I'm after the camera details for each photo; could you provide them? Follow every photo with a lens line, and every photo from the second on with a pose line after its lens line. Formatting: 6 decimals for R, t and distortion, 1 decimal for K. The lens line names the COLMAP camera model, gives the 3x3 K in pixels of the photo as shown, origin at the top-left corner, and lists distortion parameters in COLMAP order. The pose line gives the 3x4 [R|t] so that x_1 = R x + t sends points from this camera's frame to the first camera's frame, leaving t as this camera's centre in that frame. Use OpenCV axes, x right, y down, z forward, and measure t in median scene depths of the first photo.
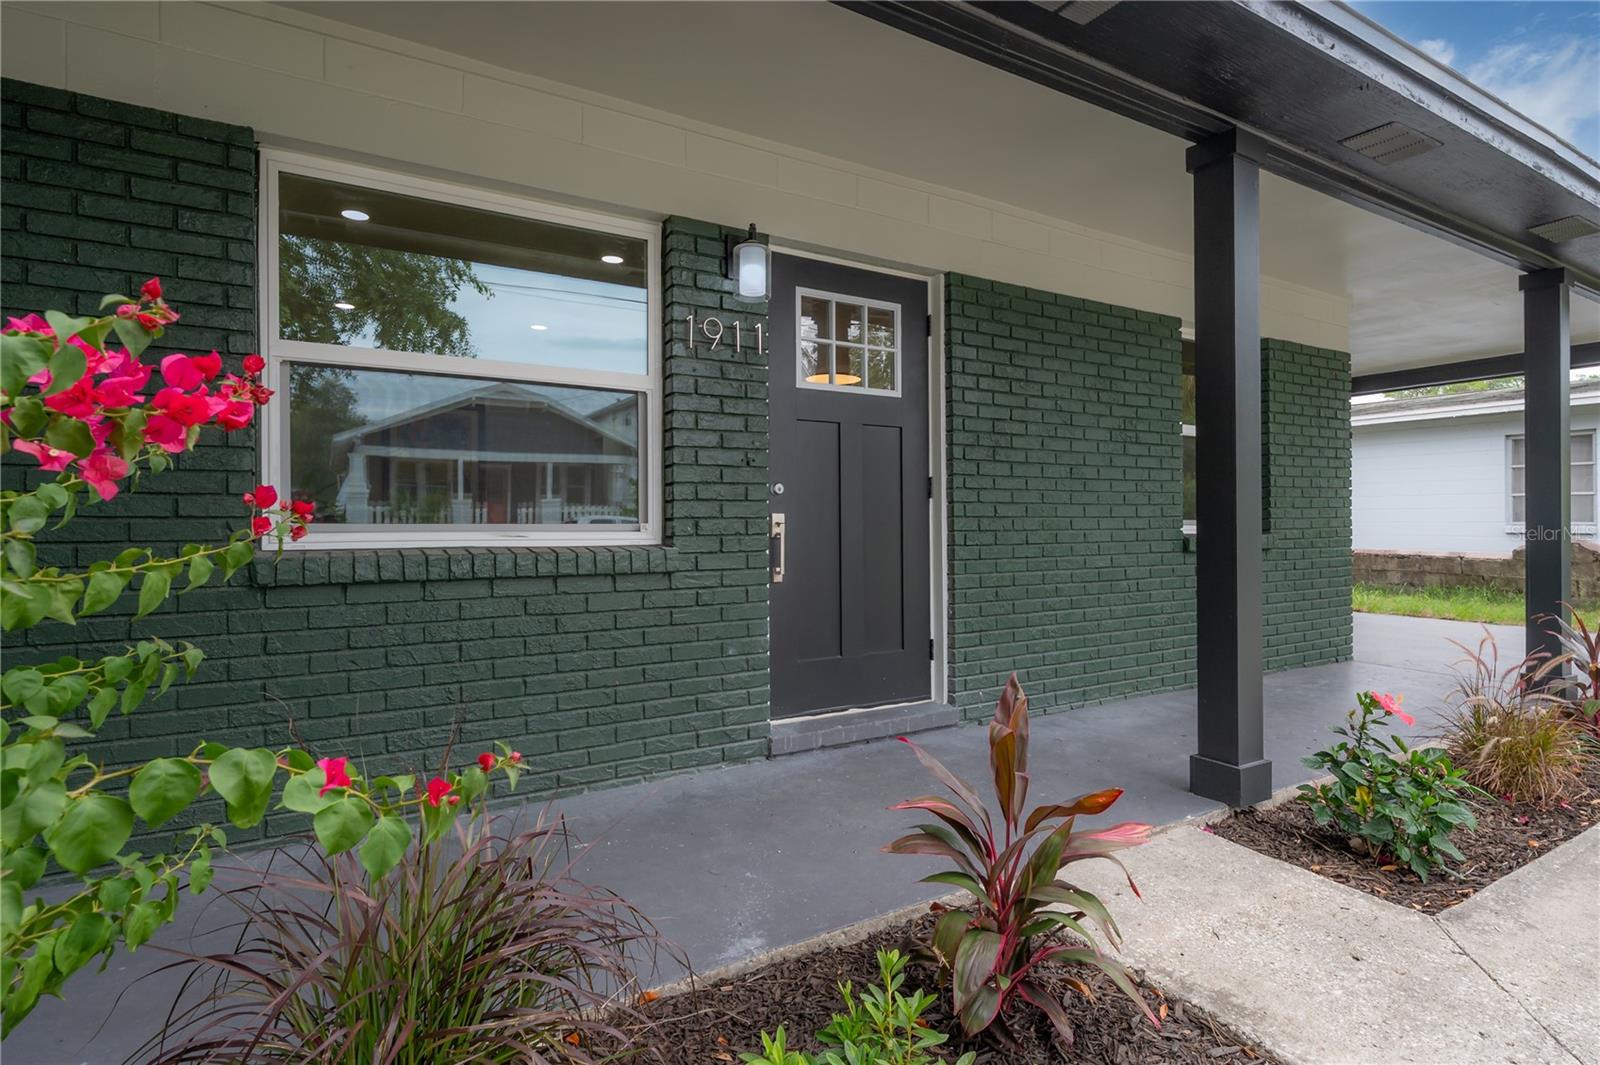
lens RADIAL K [[783.7, 0, 801.1], [0, 783.7, 521.4], [0, 0, 1]] dist [-0.001704, -0.000033]
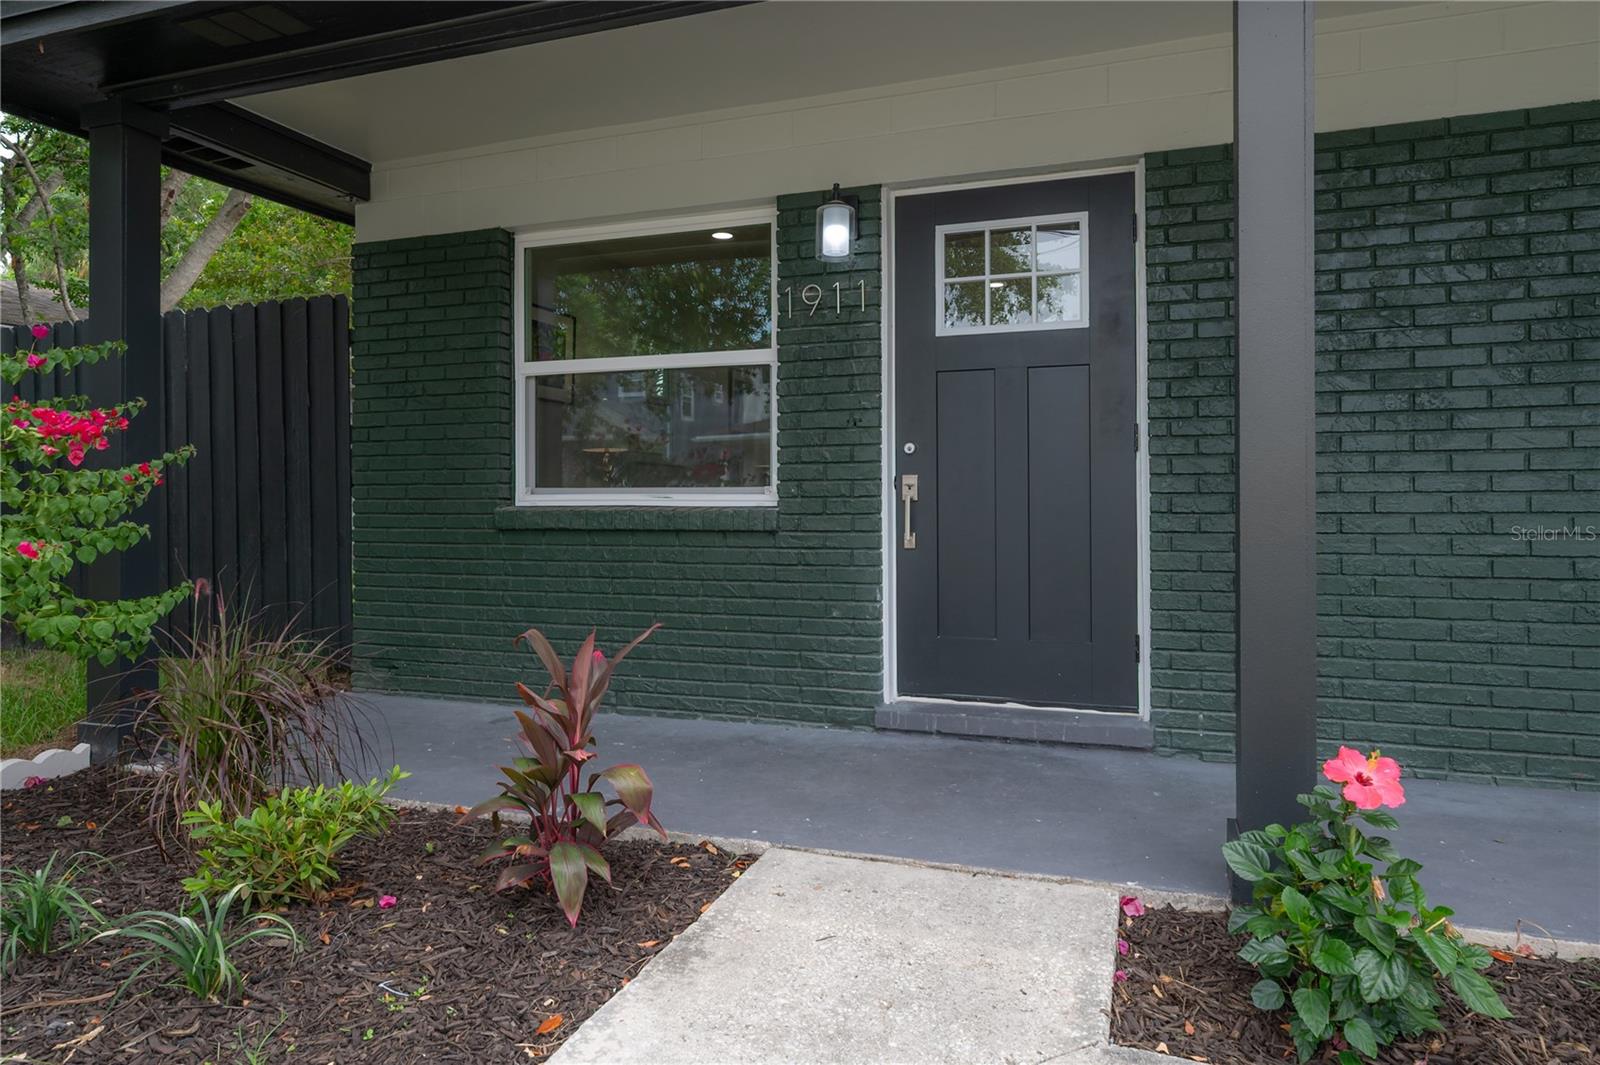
lens RADIAL K [[951.5, 0, 794.8], [0, 951.5, 495.6], [0, 0, 1]] dist [-0.002160, -0.000683]
pose [[0.656894, -0.006402, -0.753956, 0.785433], [0.001880, 0.999975, -0.006853, 0.023611], [0.753981, 0.003084, 0.656889, 0.163124]]
